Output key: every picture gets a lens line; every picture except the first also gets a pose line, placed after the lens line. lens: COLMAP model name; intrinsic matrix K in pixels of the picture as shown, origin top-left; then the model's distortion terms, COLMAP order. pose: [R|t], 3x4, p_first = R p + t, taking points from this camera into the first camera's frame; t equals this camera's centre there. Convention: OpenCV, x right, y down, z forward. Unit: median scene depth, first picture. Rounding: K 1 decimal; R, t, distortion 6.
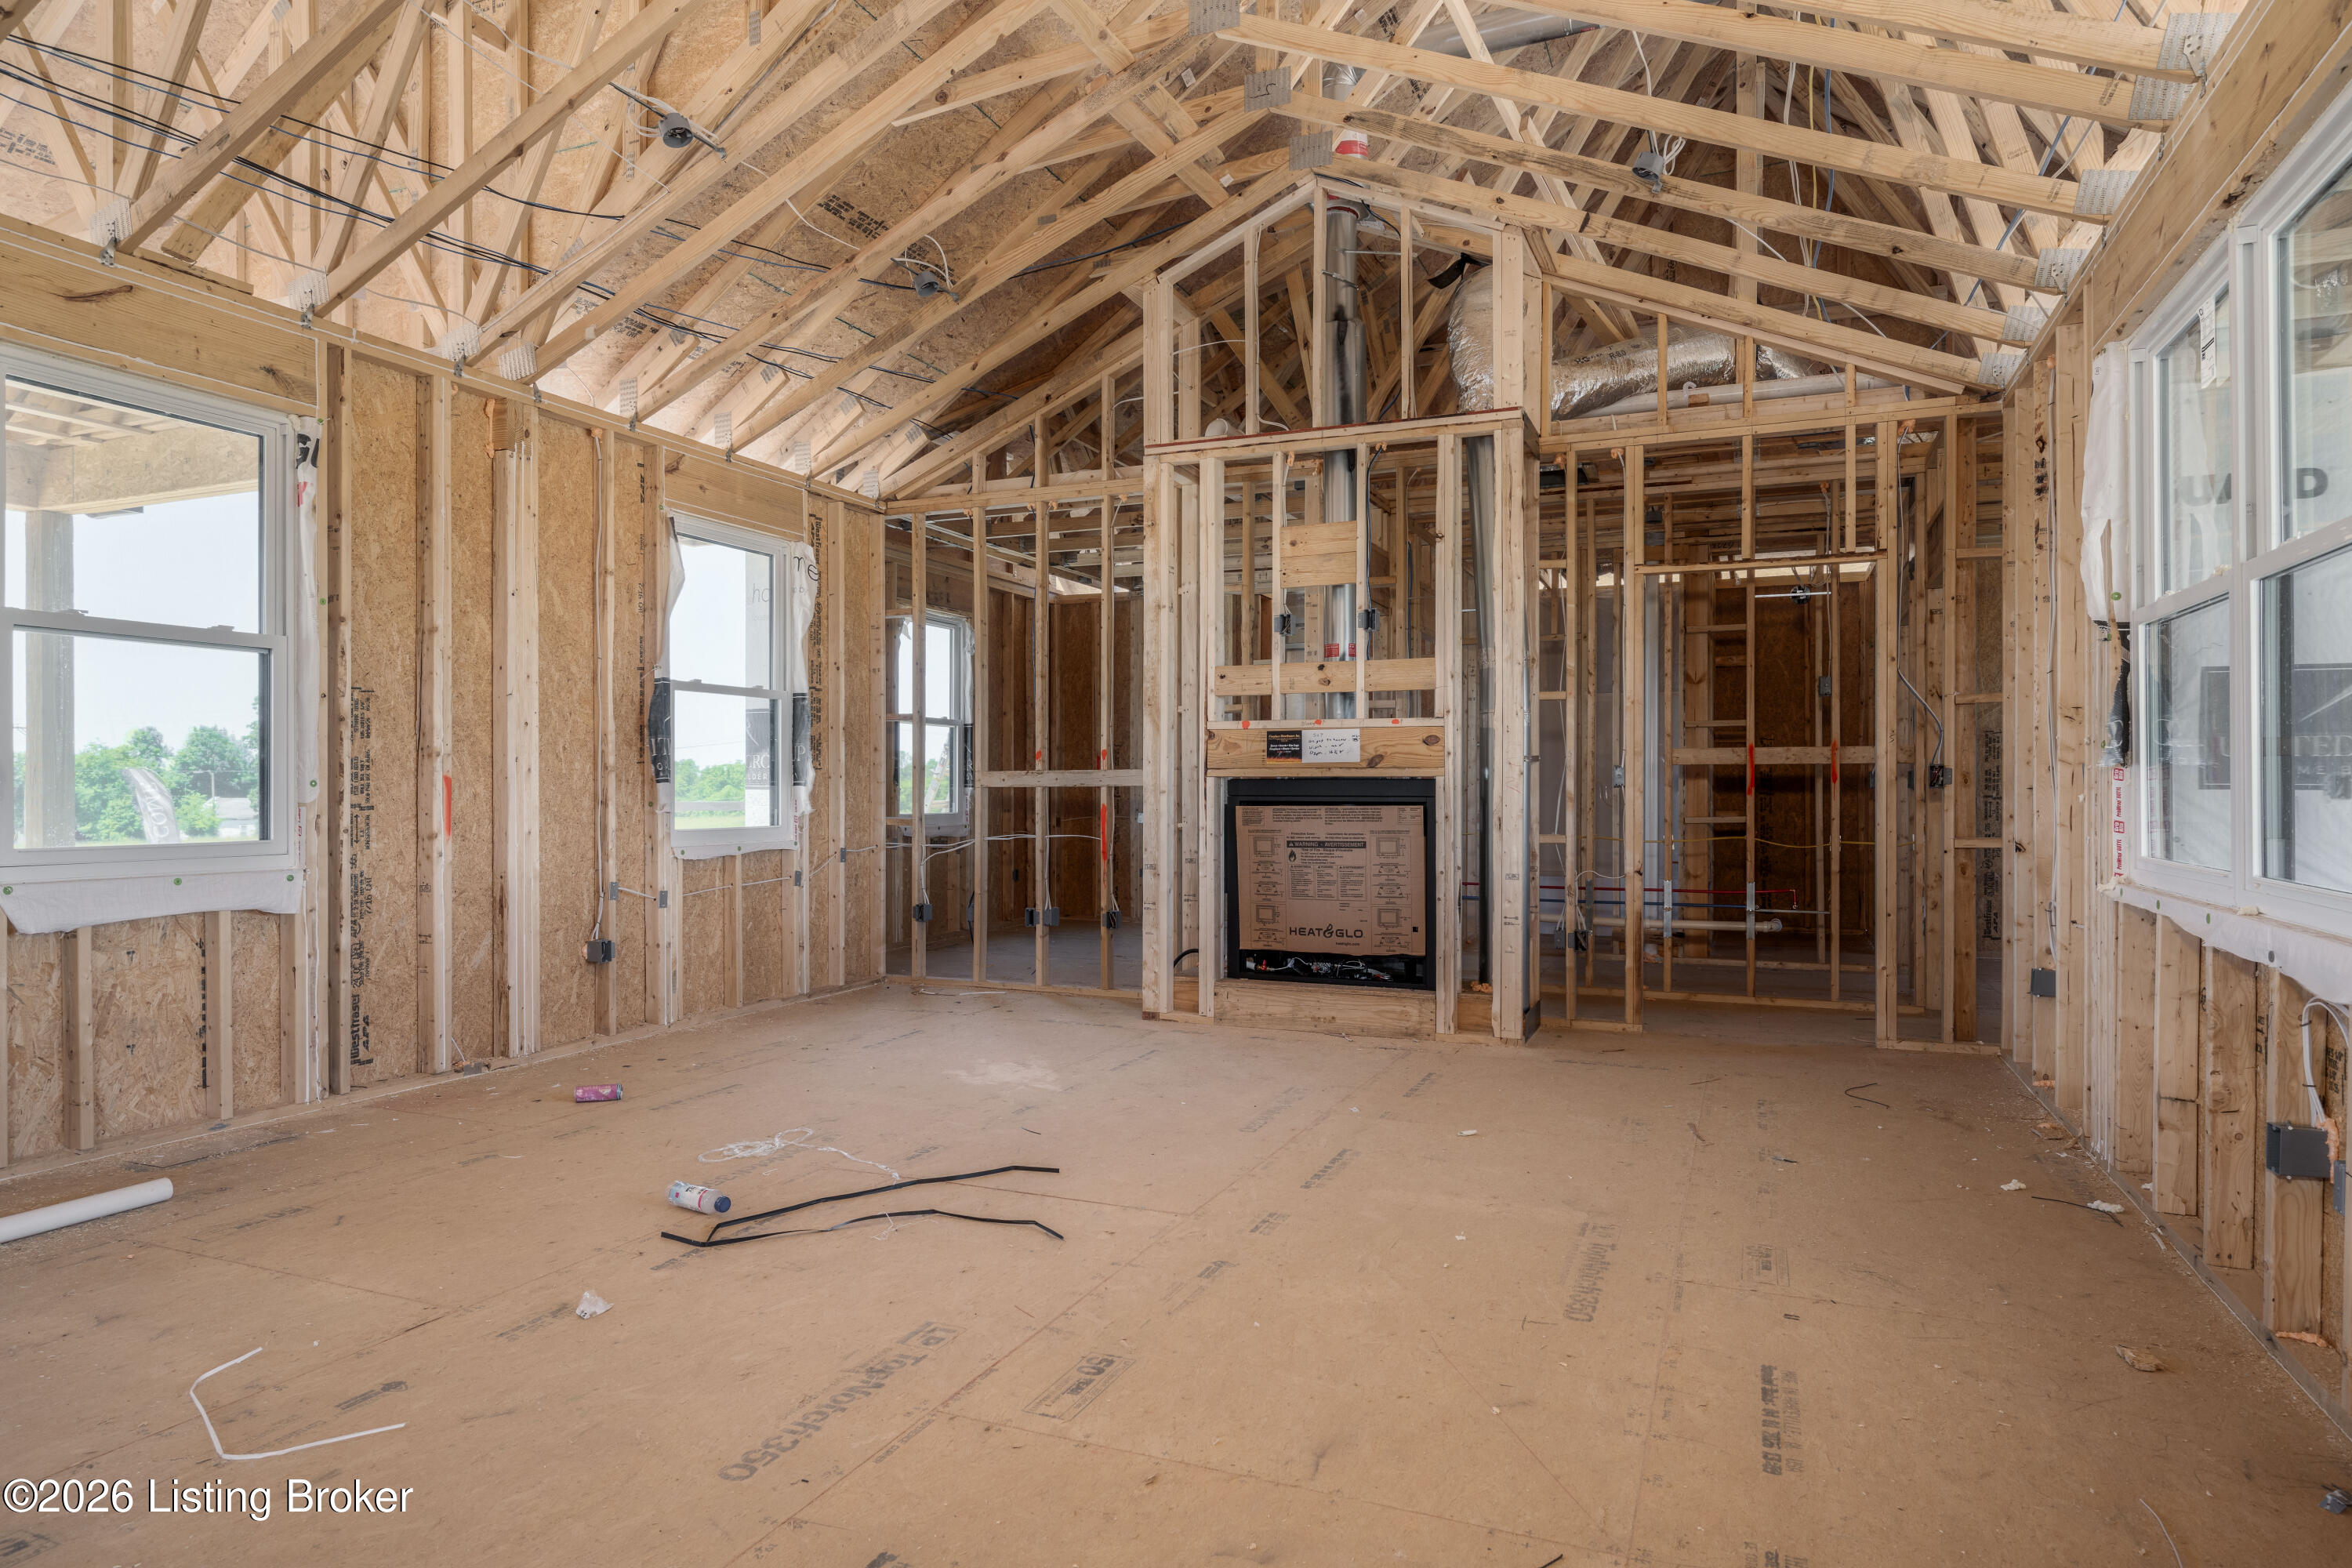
lens RADIAL K [[1354.6, 0, 1177.0], [0, 1354.6, 785.5], [0, 0, 1]] dist [0.001578, 0.000751]
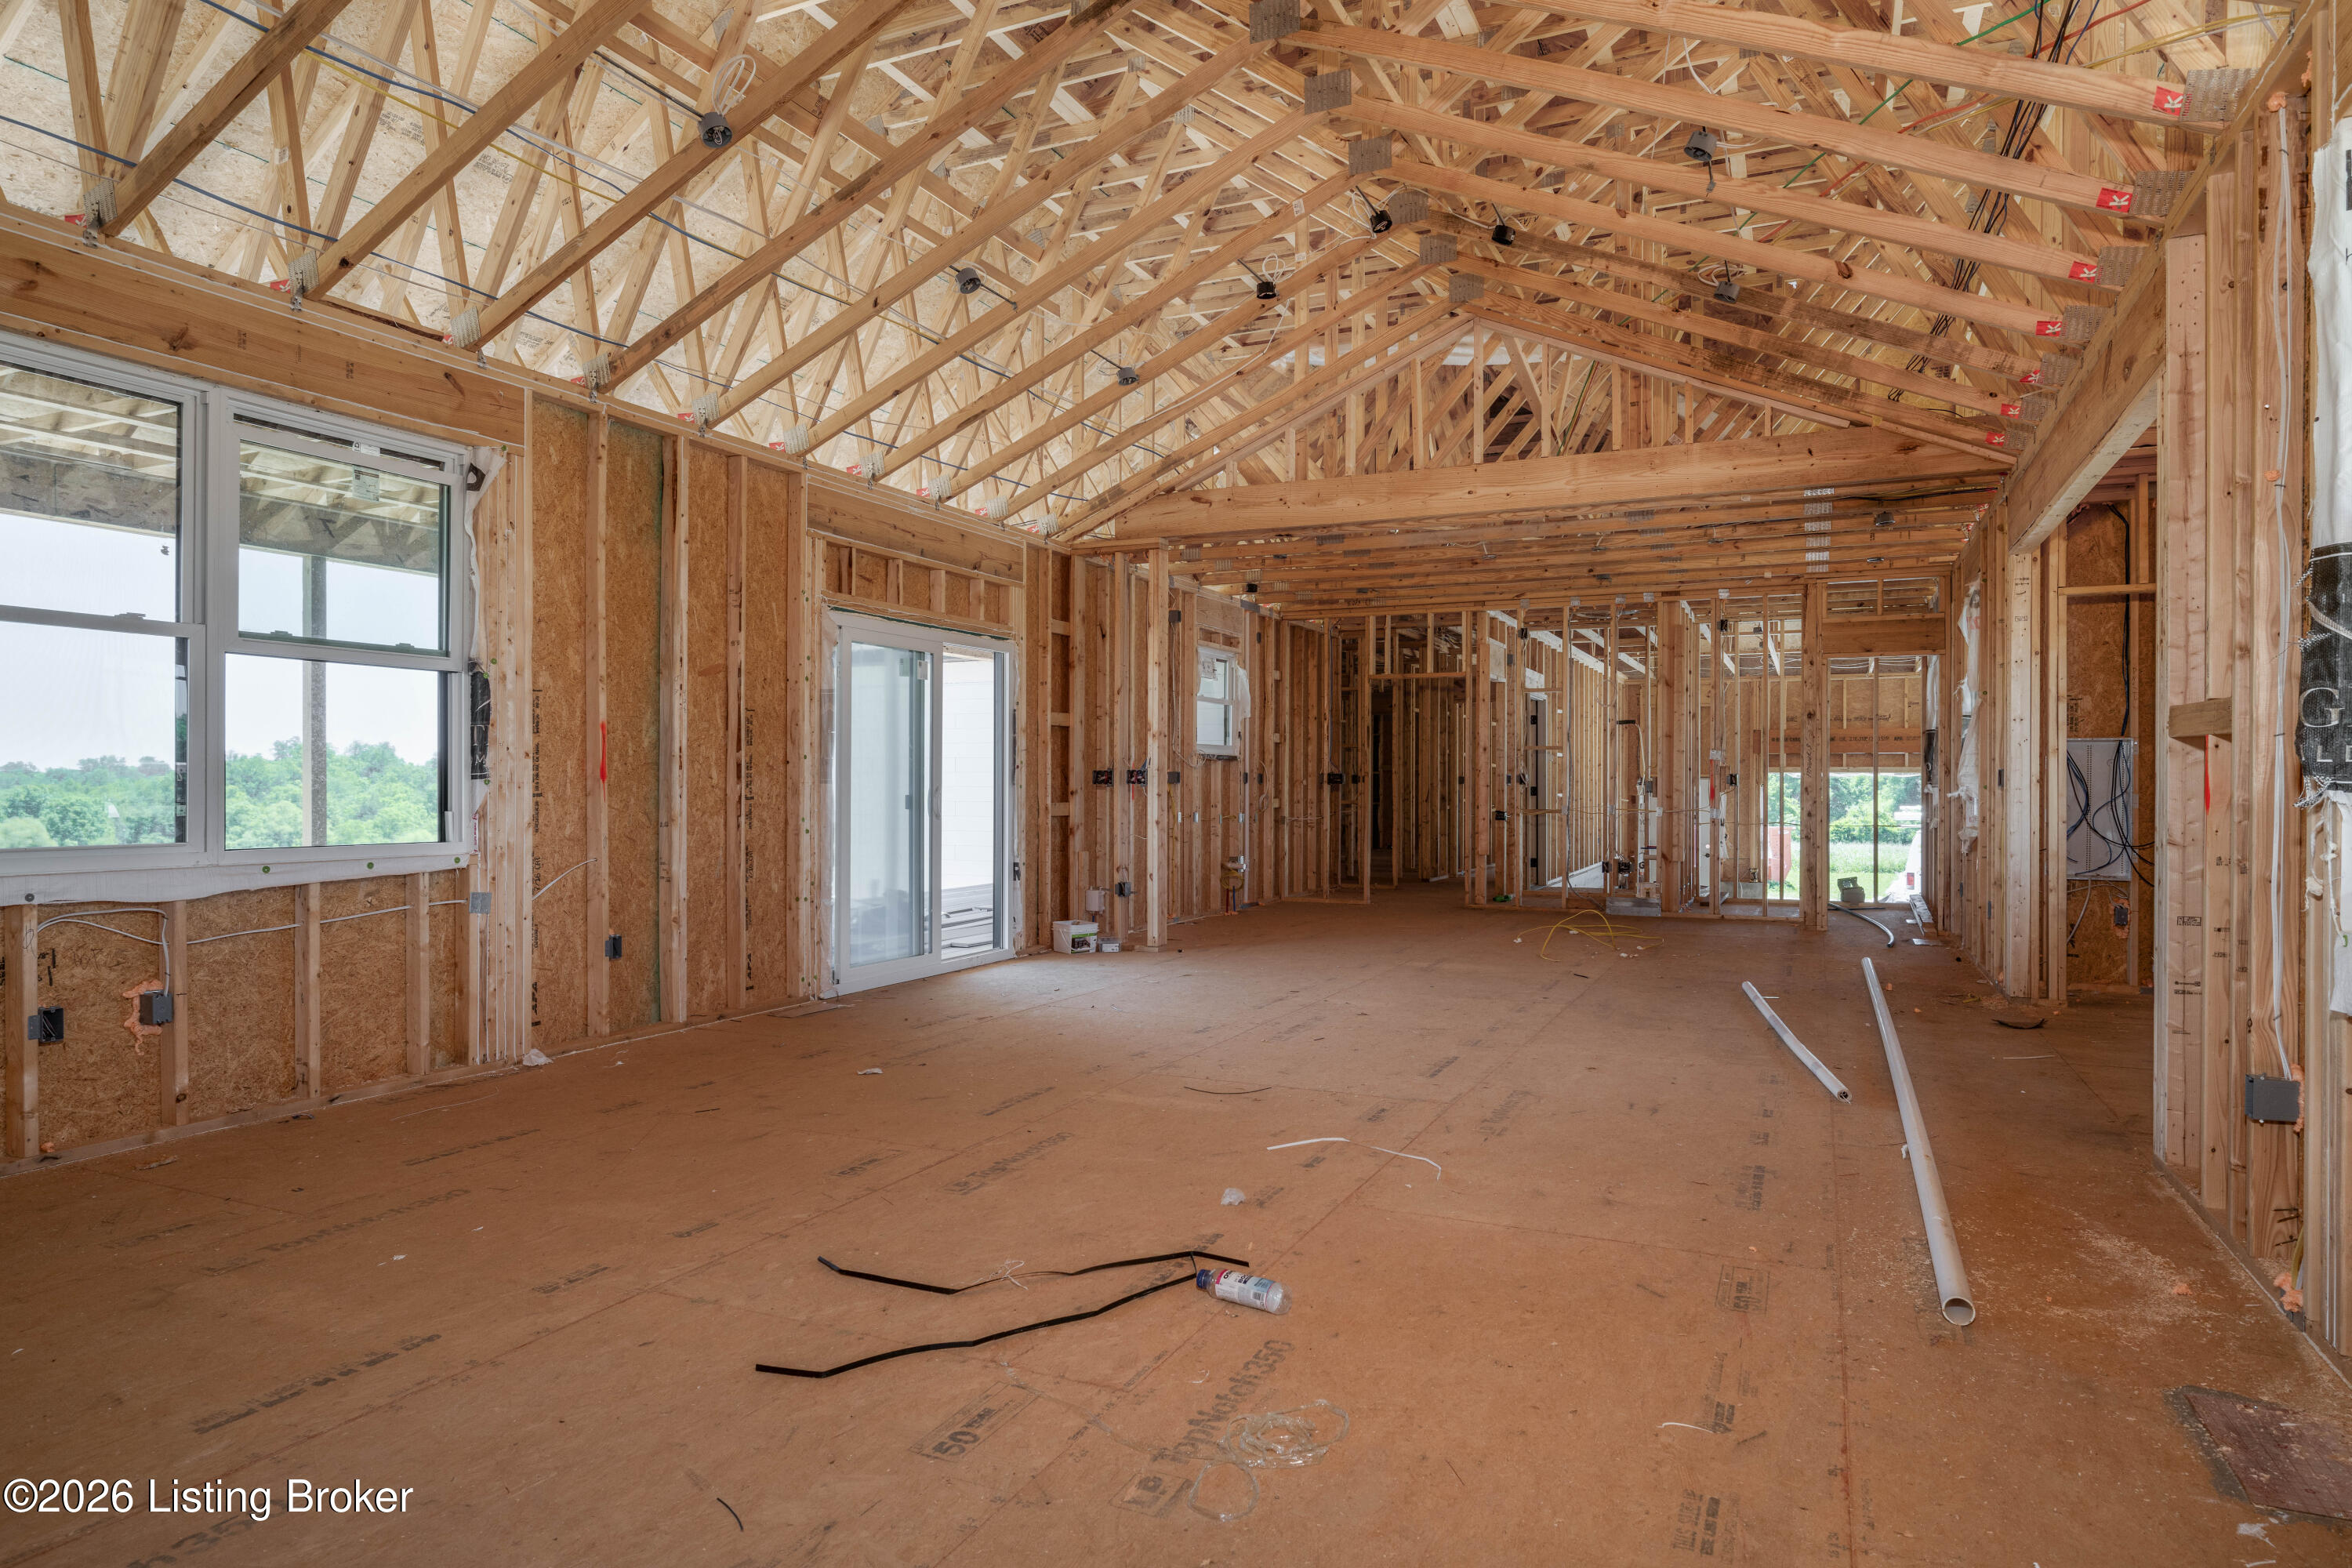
lens RADIAL K [[1354.6, 0, 1176.1], [0, 1354.6, 784.2], [0, 0, 1]] dist [0.001578, 0.000751]
pose [[-0.999248, -0.001371, 0.038745, -0.428031], [-0.001303, 0.999998, 0.001771, 0.003677], [-0.038747, 0.001719, -0.999248, 2.246751]]
